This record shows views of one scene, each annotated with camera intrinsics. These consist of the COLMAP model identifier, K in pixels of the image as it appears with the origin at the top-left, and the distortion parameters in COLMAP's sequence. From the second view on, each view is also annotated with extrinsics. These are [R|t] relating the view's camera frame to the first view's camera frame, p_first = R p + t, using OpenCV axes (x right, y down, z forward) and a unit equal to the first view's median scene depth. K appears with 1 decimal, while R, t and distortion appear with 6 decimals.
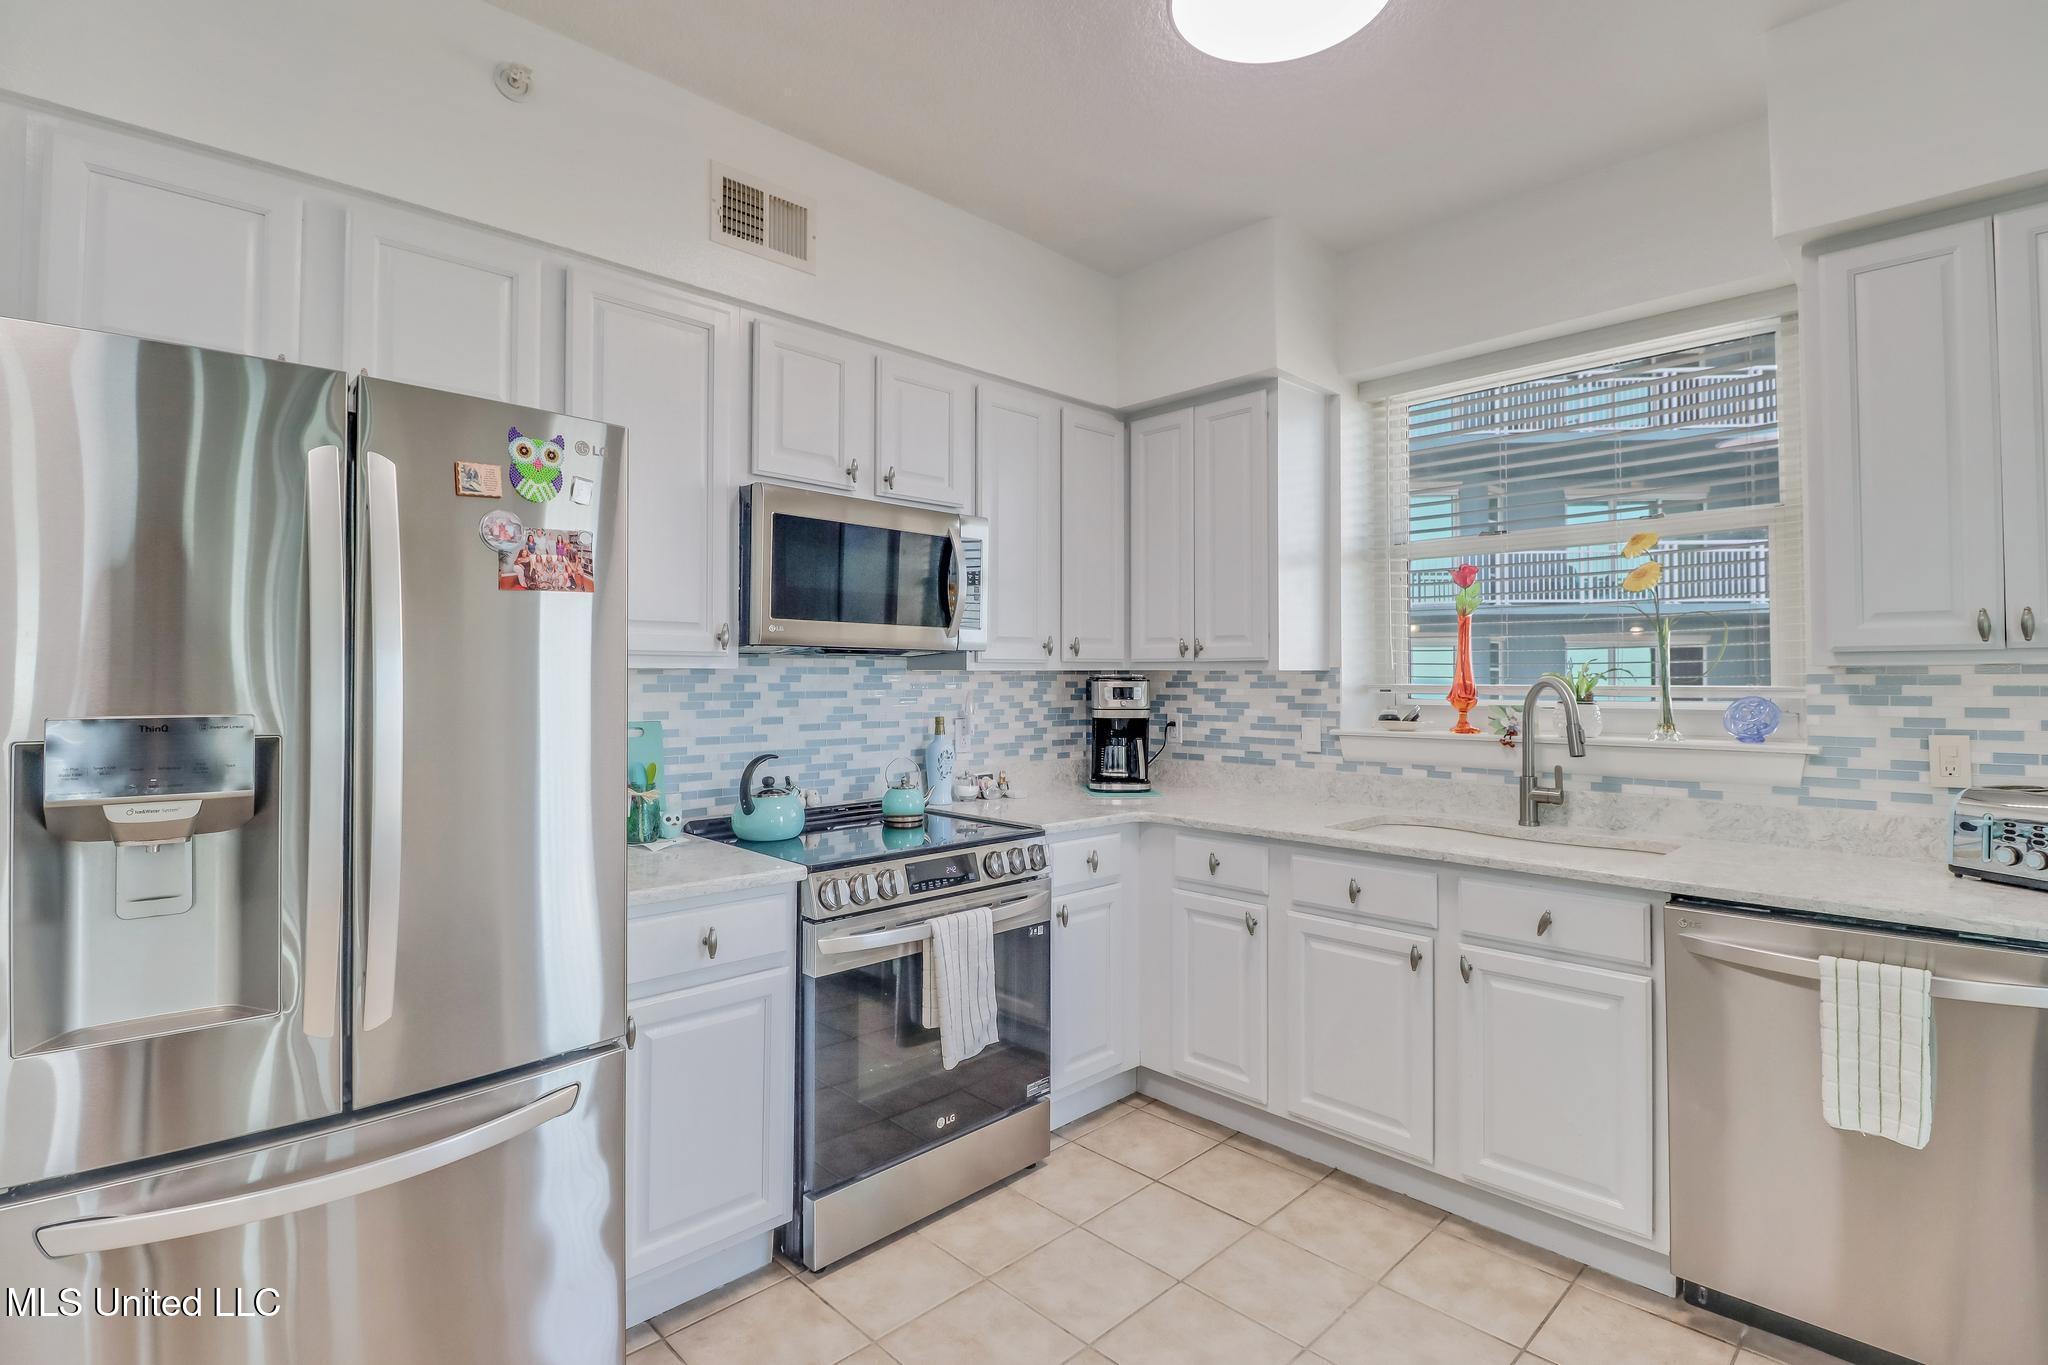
lens RADIAL K [[996.7, 0, 1006.0], [0, 996.7, 654.8], [0, 0, 1]] dist [0.001043, -0.013632]
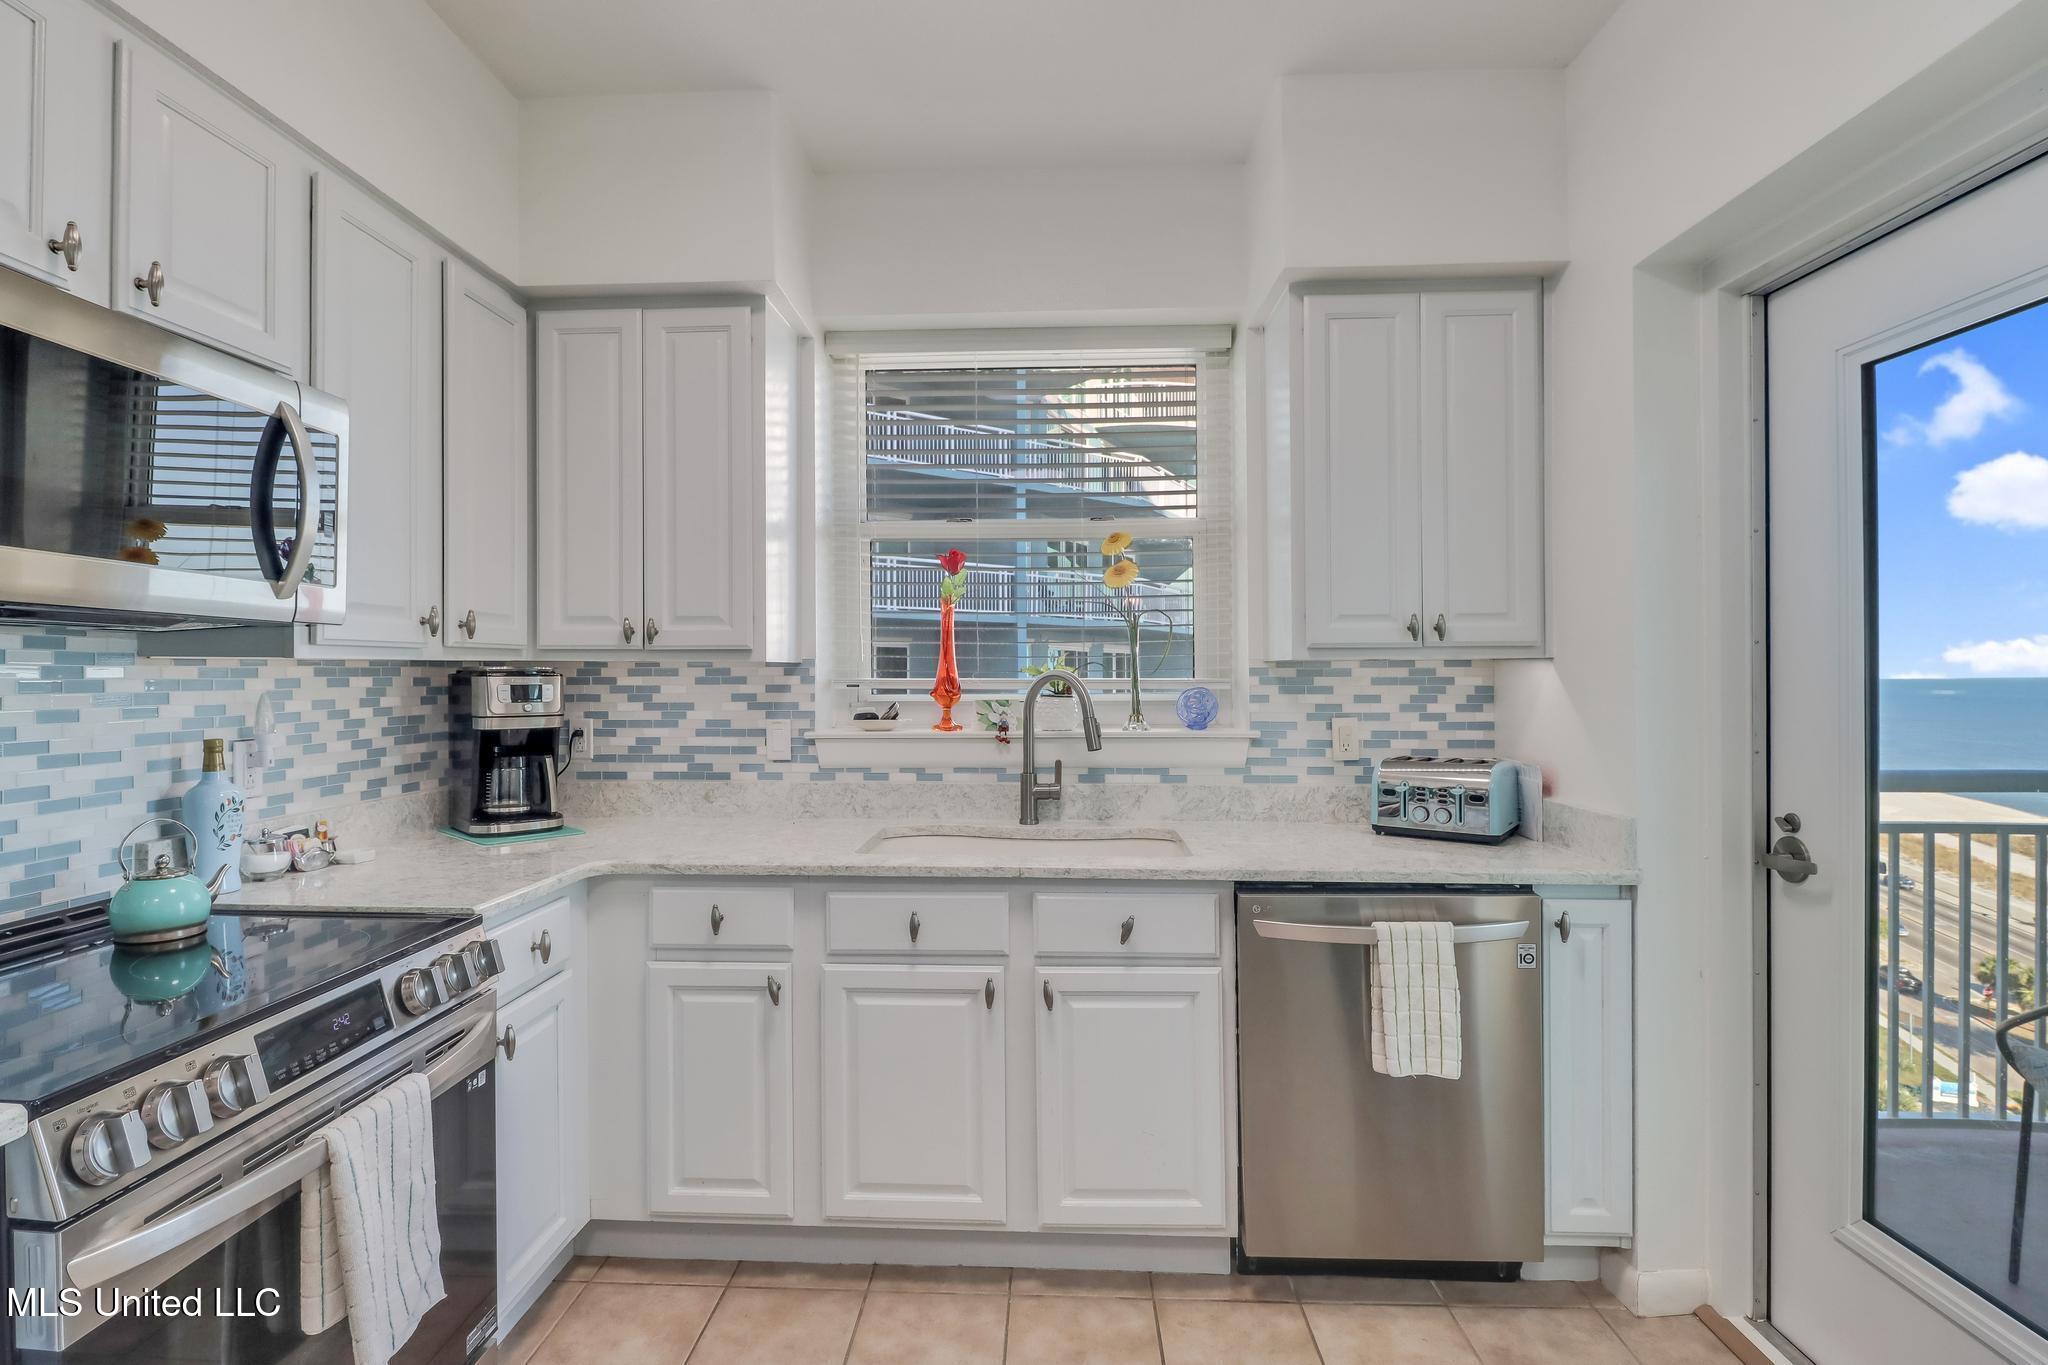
lens RADIAL K [[984.8, 0, 1018.6], [0, 984.8, 666.9], [0, 0, 1]] dist [0.002809, -0.012974]
pose [[0.717967, 0.003649, 0.696067, -0.137045], [-0.014627, 0.999845, 0.009846, 0.009327], [-0.695923, -0.017250, 0.717909, 0.302133]]
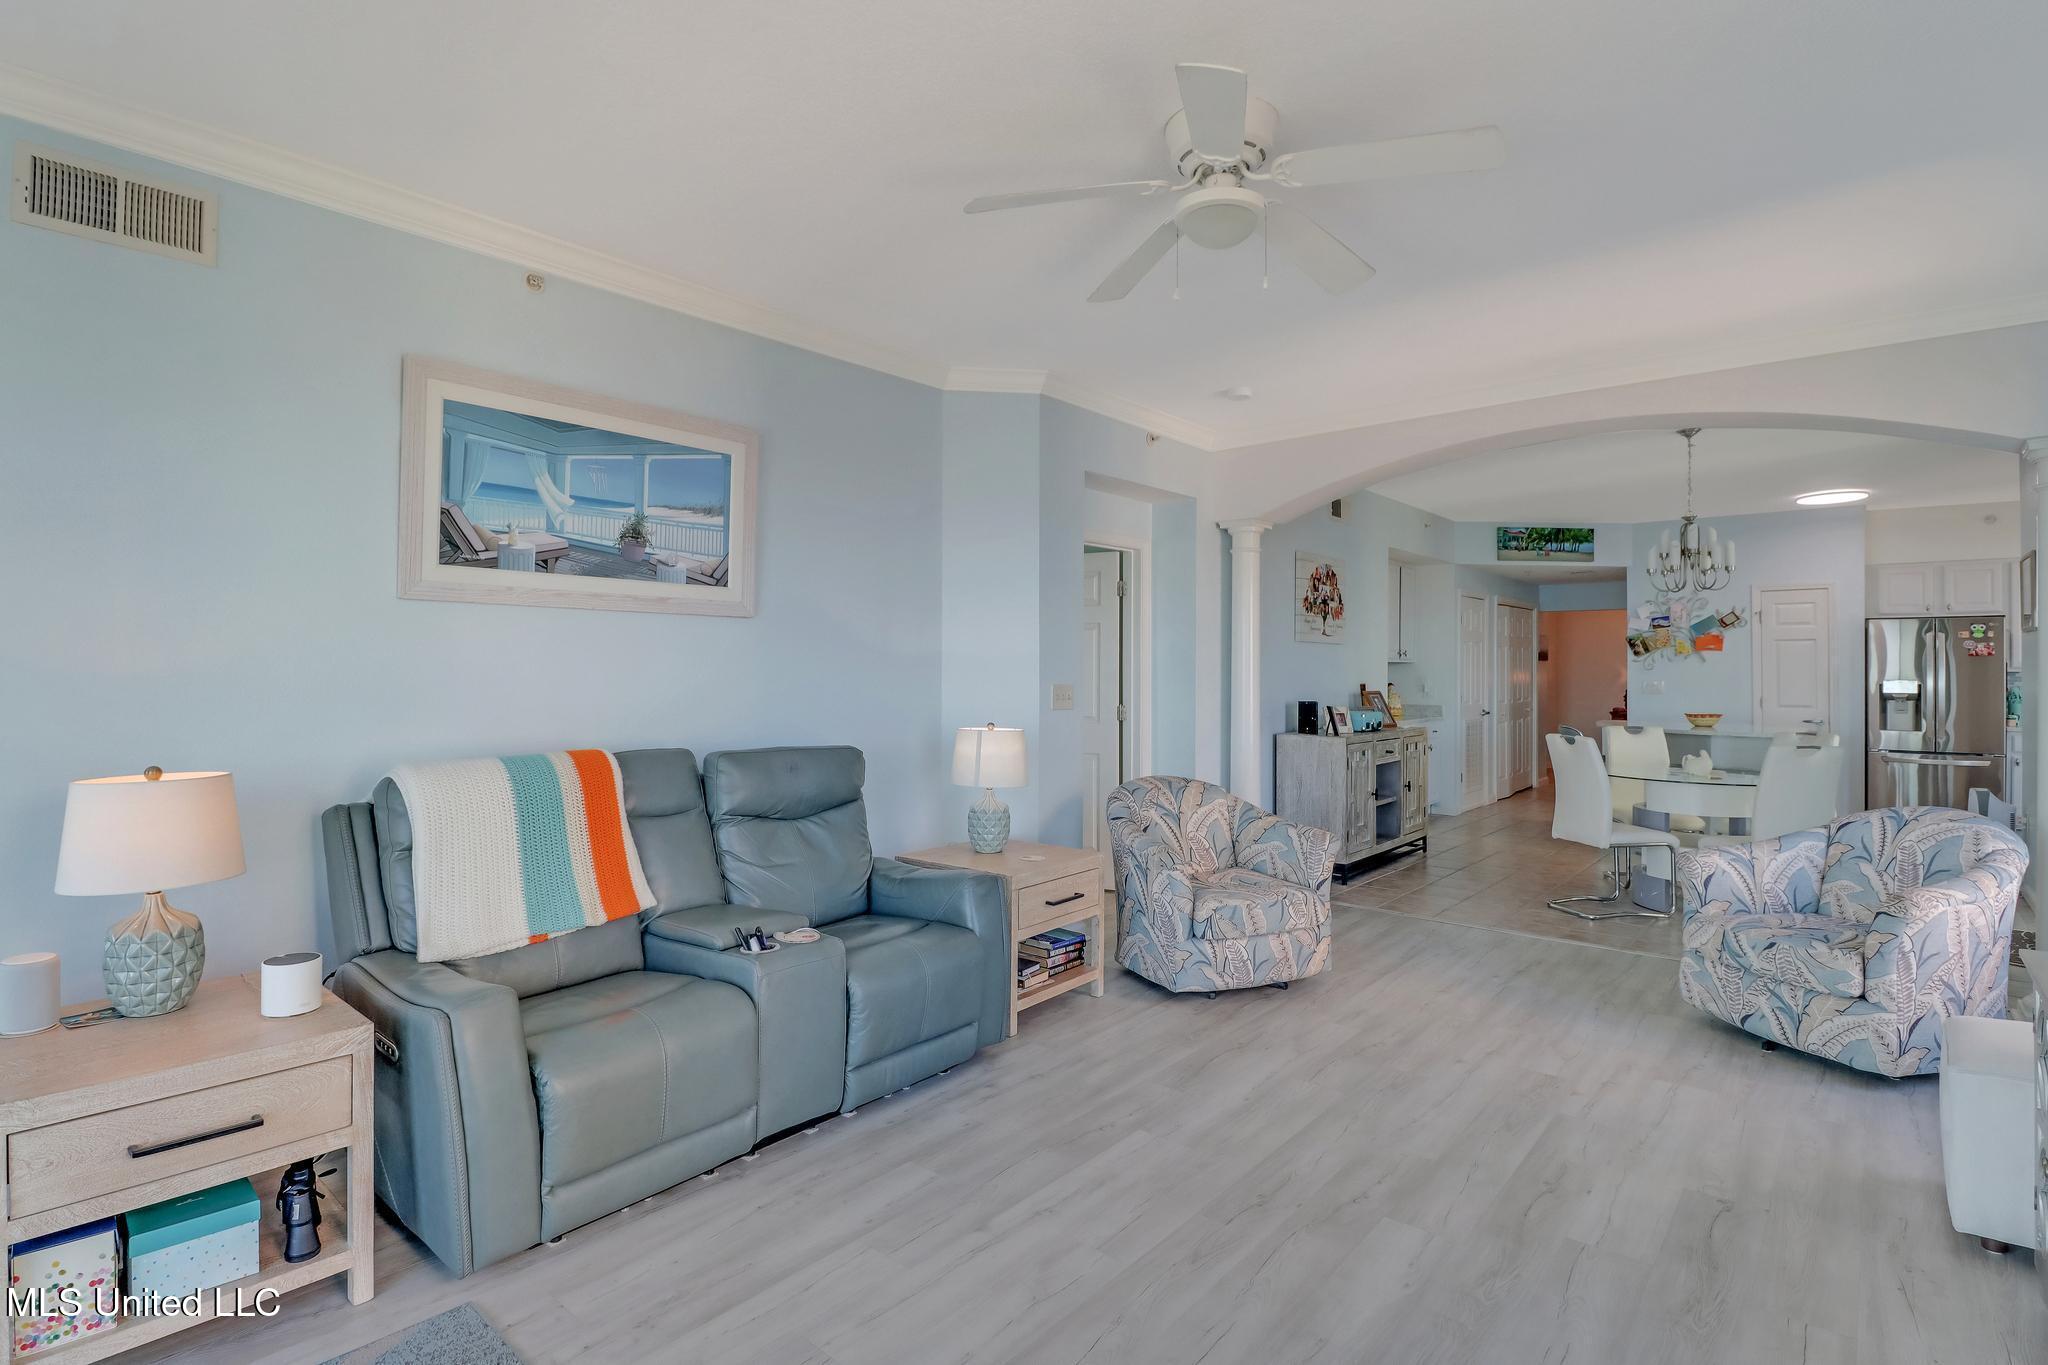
lens RADIAL K [[996.7, 0, 1006.0], [0, 996.7, 654.8], [0, 0, 1]] dist [0.001043, -0.013632]
pose [[0.100080, -0.008963, -0.994939, 2.017873], [0.016282, 0.999840, -0.007369, -0.060051], [0.994846, -0.015462, 0.100210, -2.207281]]
